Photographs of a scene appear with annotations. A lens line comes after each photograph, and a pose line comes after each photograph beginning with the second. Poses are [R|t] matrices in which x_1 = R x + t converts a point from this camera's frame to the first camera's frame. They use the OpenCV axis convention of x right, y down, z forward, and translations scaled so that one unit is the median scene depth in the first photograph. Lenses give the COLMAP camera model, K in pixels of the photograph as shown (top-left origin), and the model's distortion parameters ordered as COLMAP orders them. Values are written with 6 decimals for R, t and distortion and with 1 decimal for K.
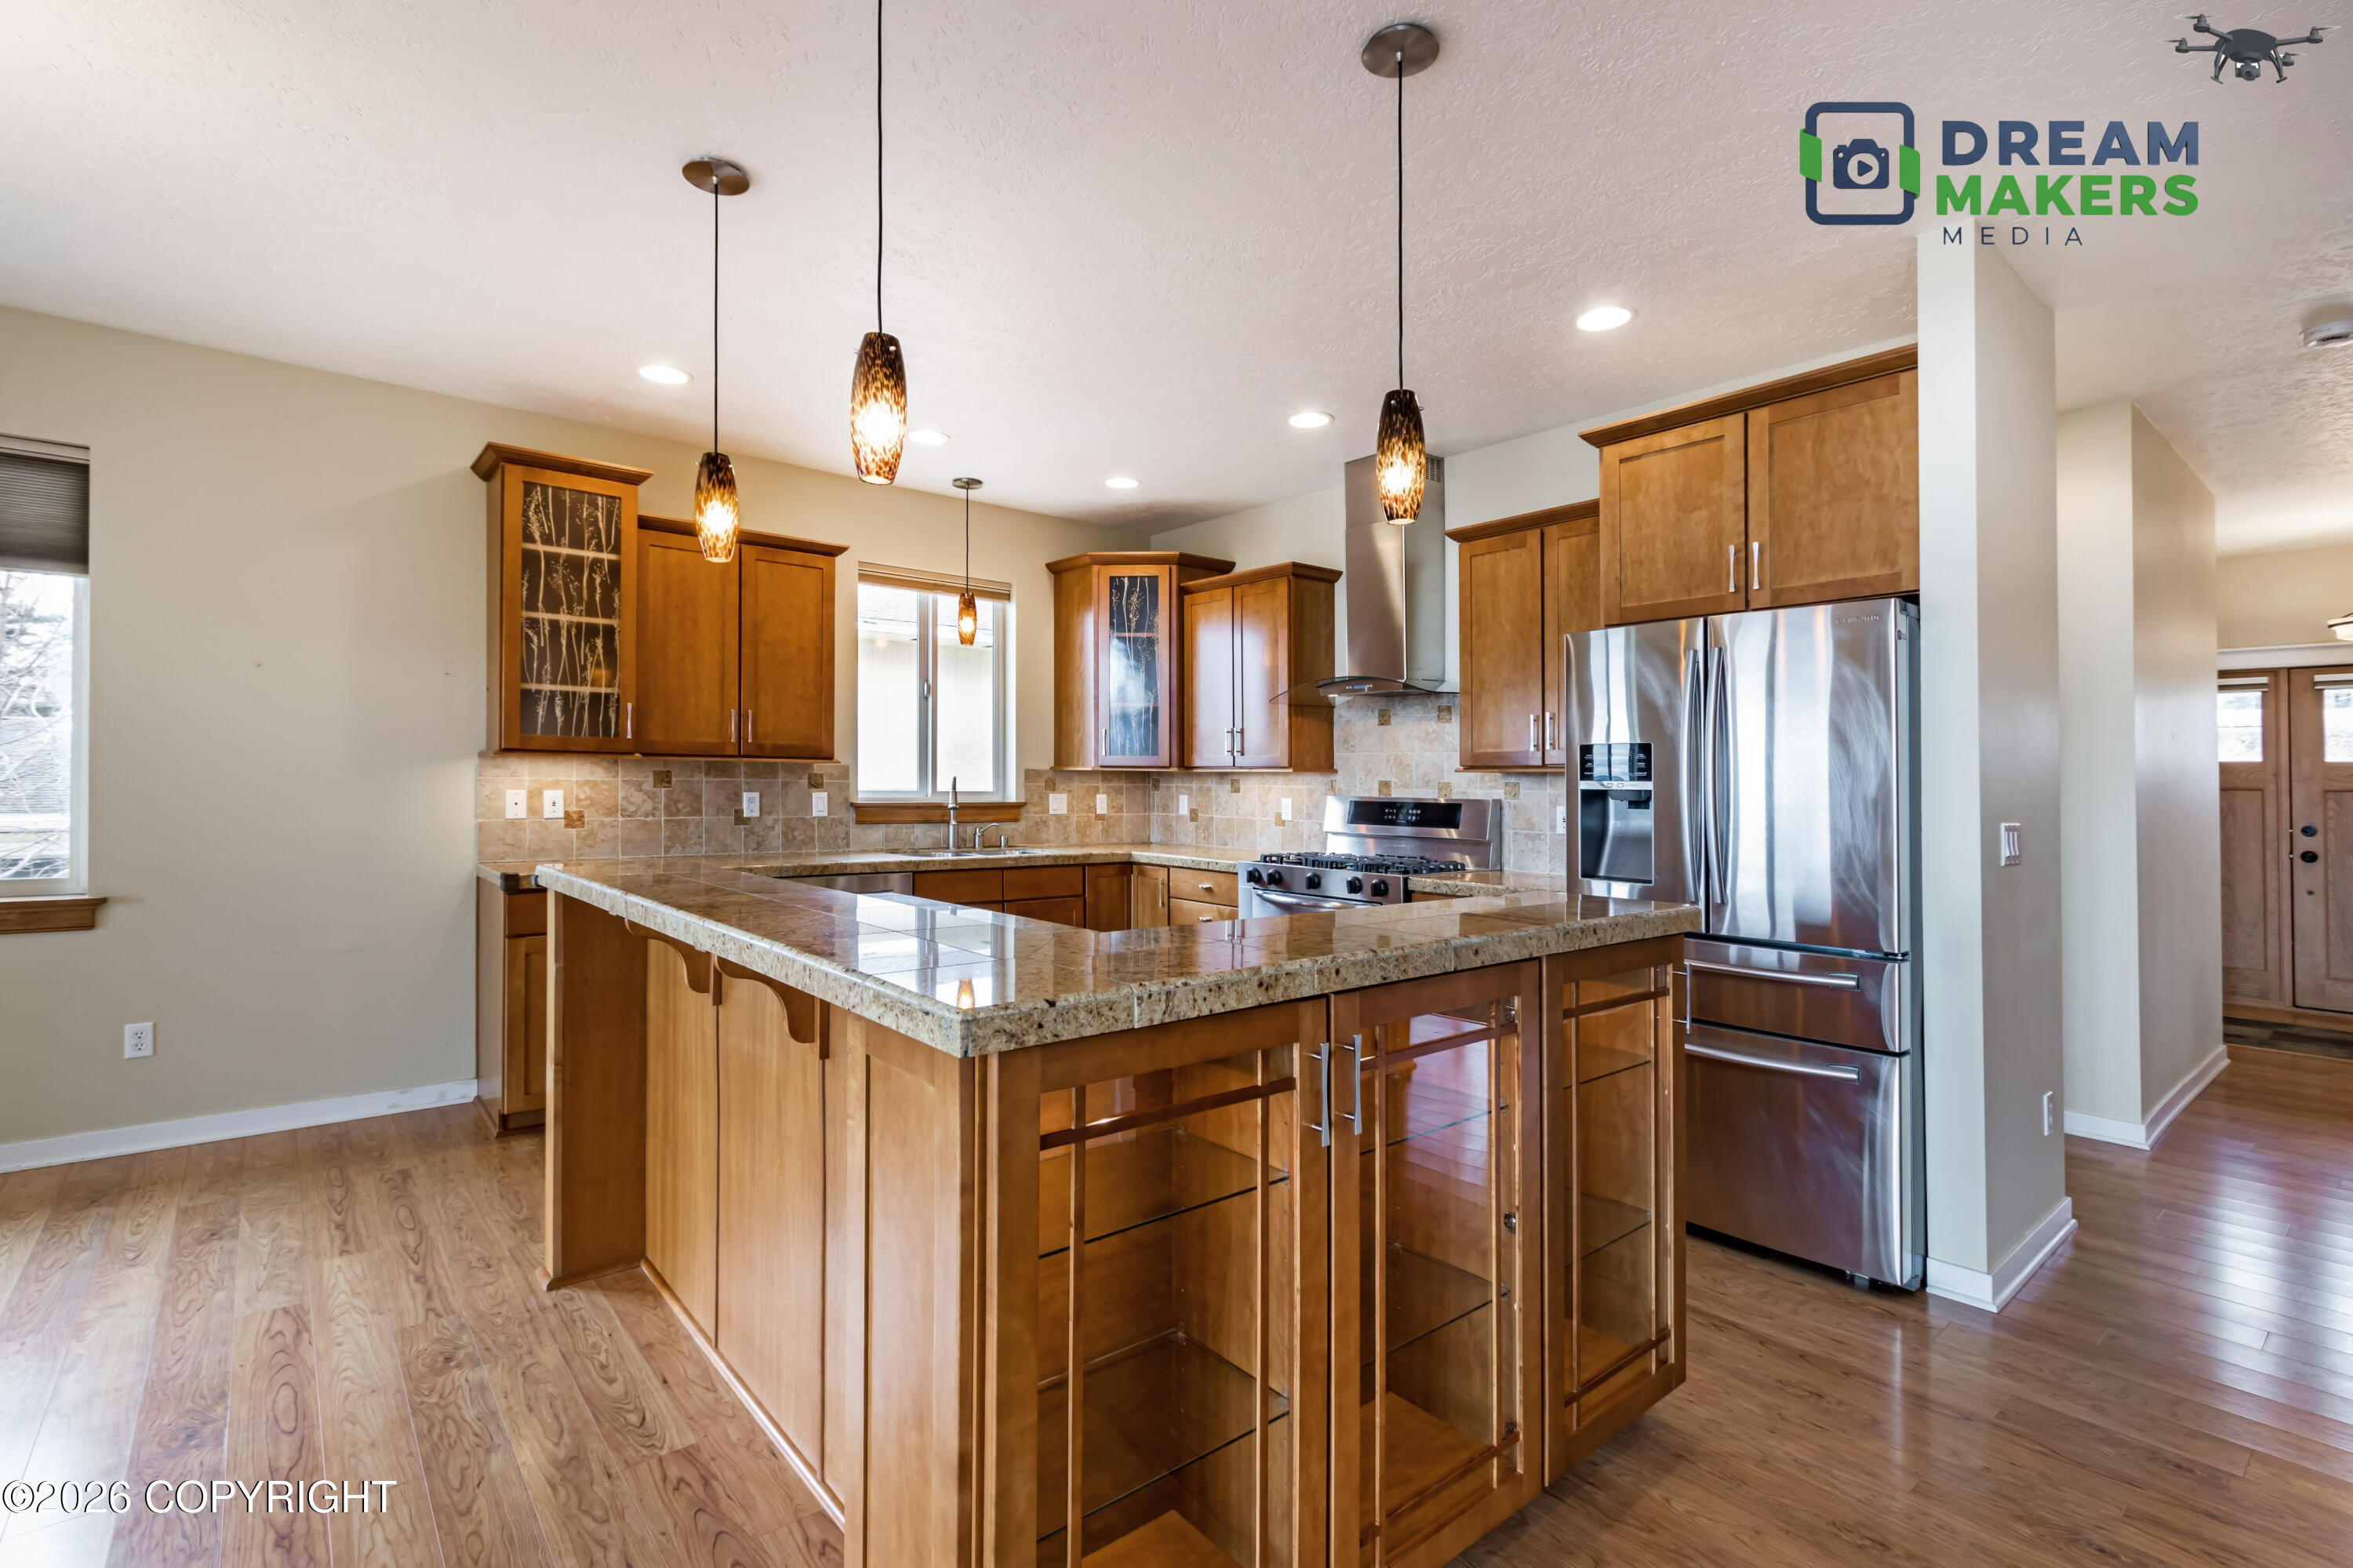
lens RADIAL K [[1068.1, 0, 1185.2], [0, 1068.1, 782.9], [0, 0, 1]] dist [0.010279, -0.006245]
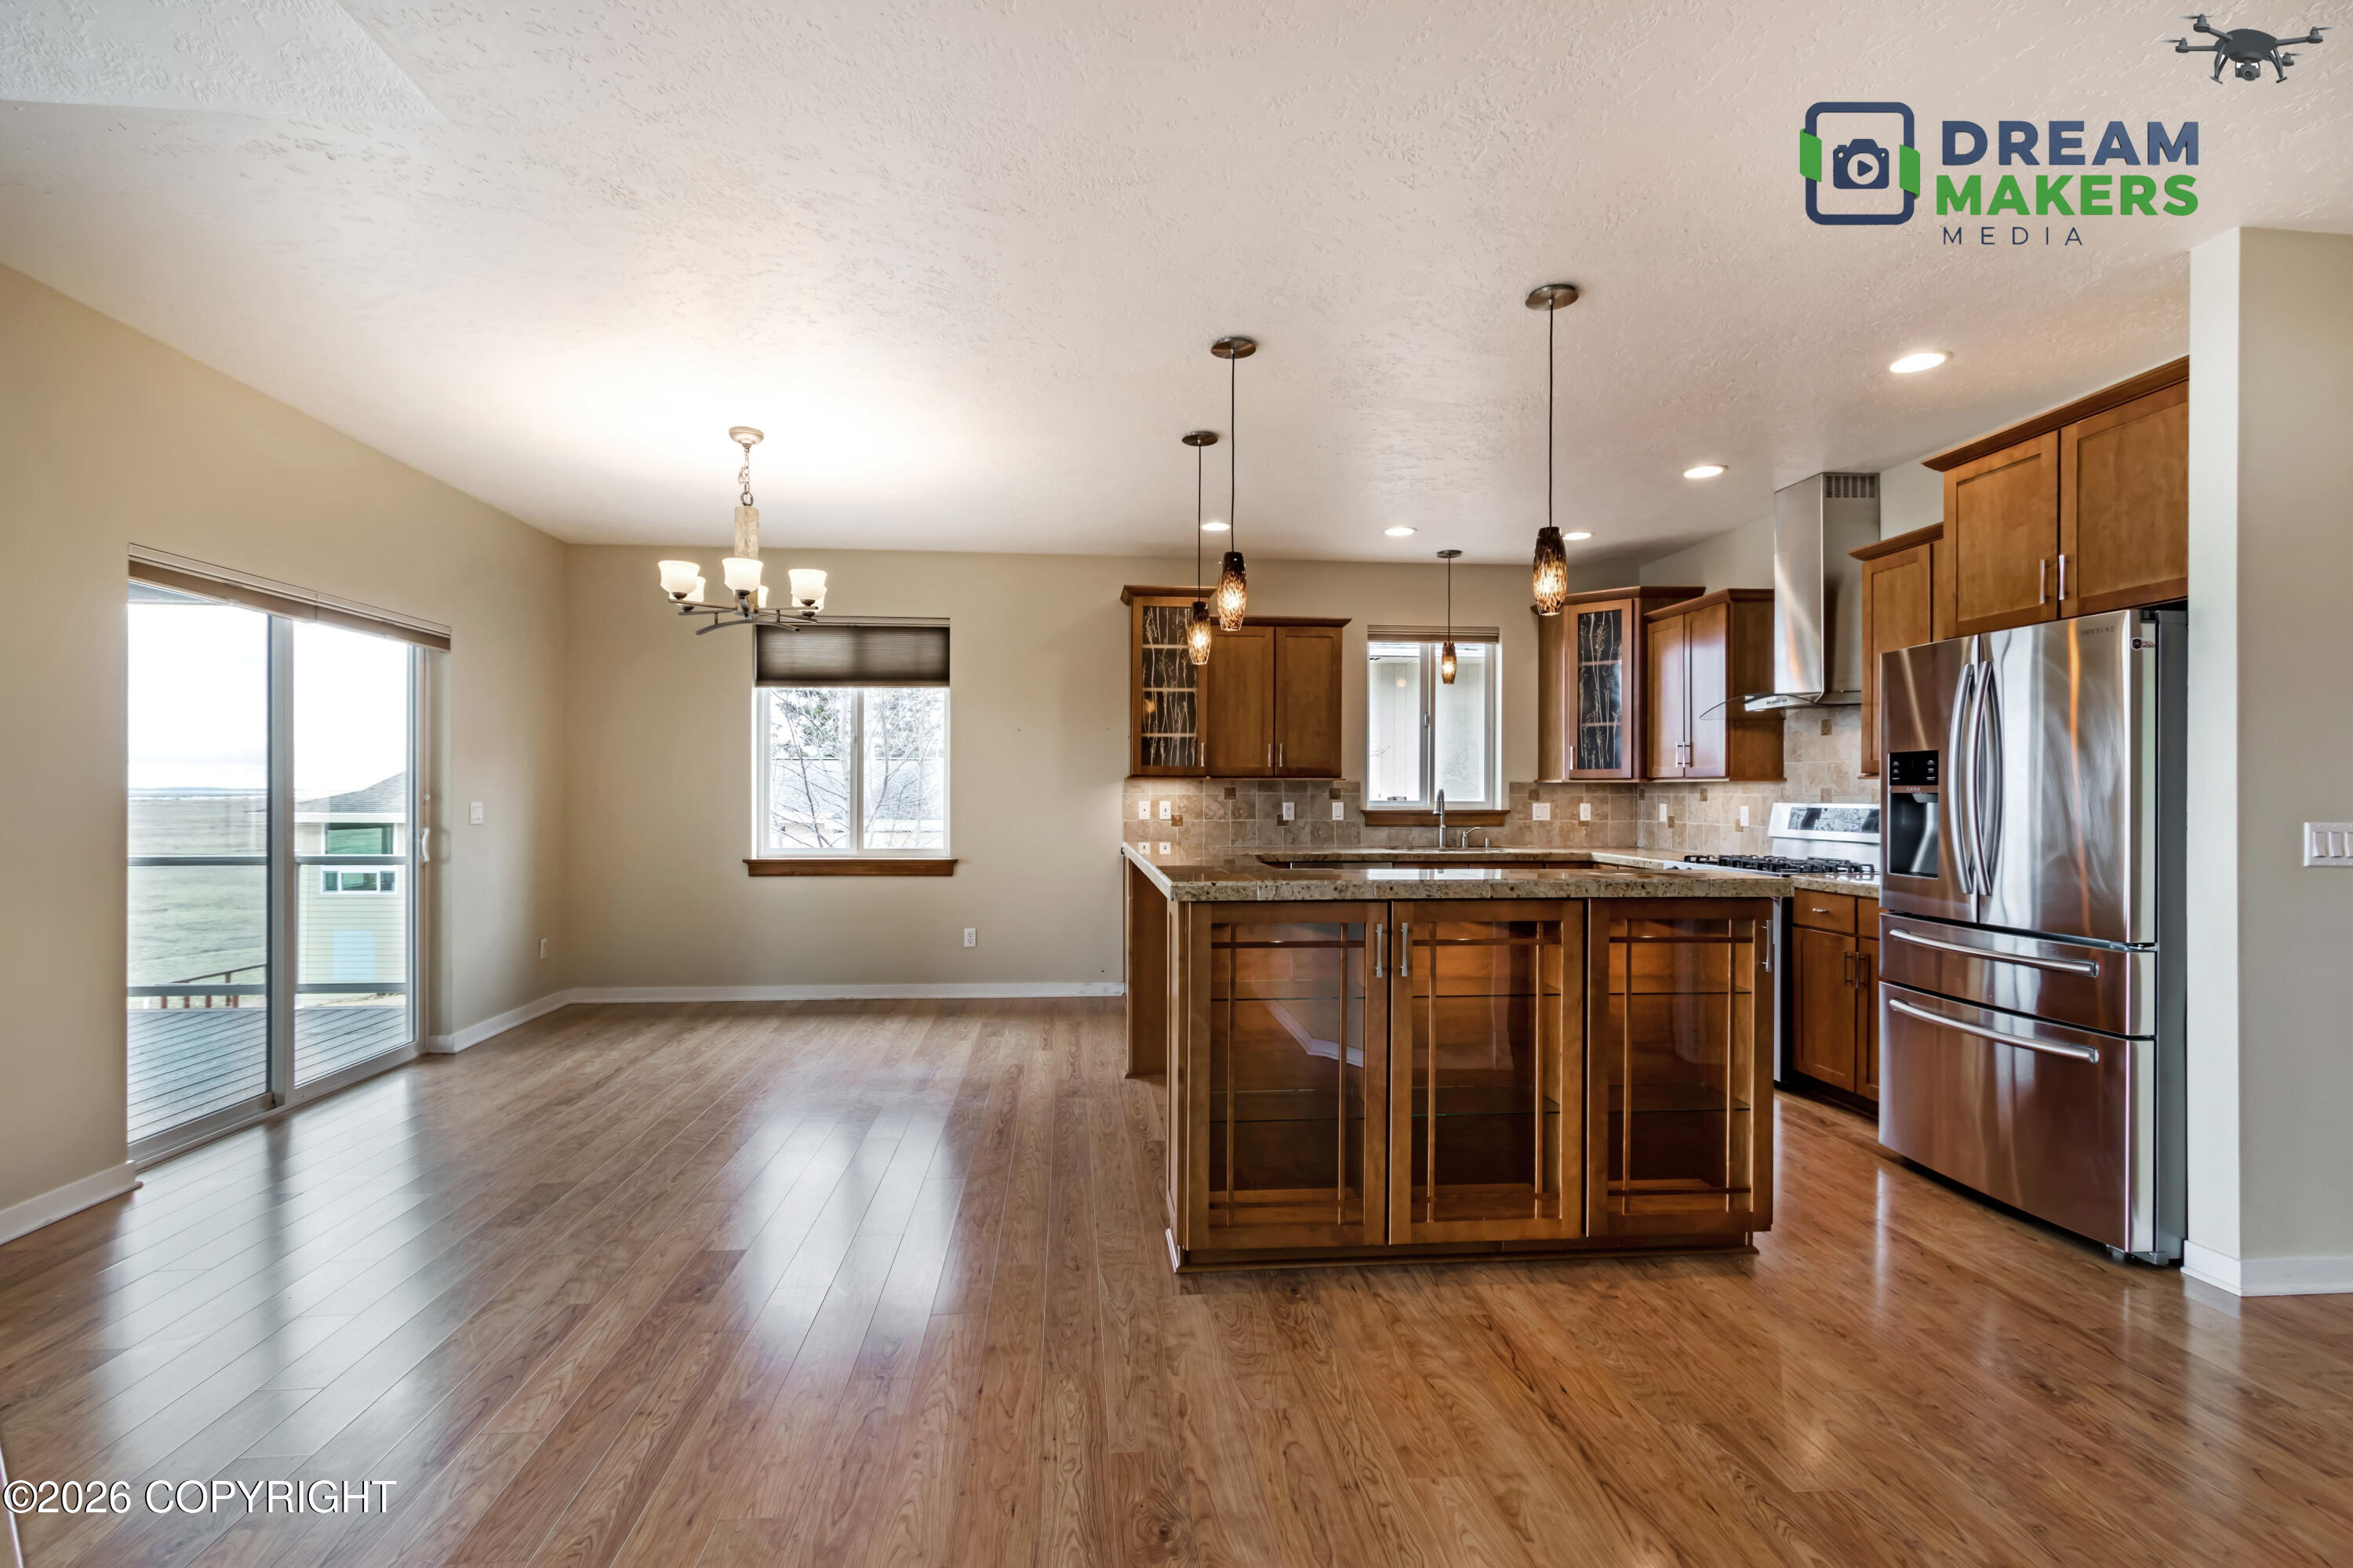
lens RADIAL K [[1063.7, 0, 1172.1], [0, 1063.7, 793.3], [0, 0, 1]] dist [-0.003118, -0.000267]
pose [[0.820138, -0.009903, -0.572080, 0.297611], [0.007324, 0.999950, -0.006811, 0.006241], [0.572118, 0.001396, 0.820170, -0.250961]]
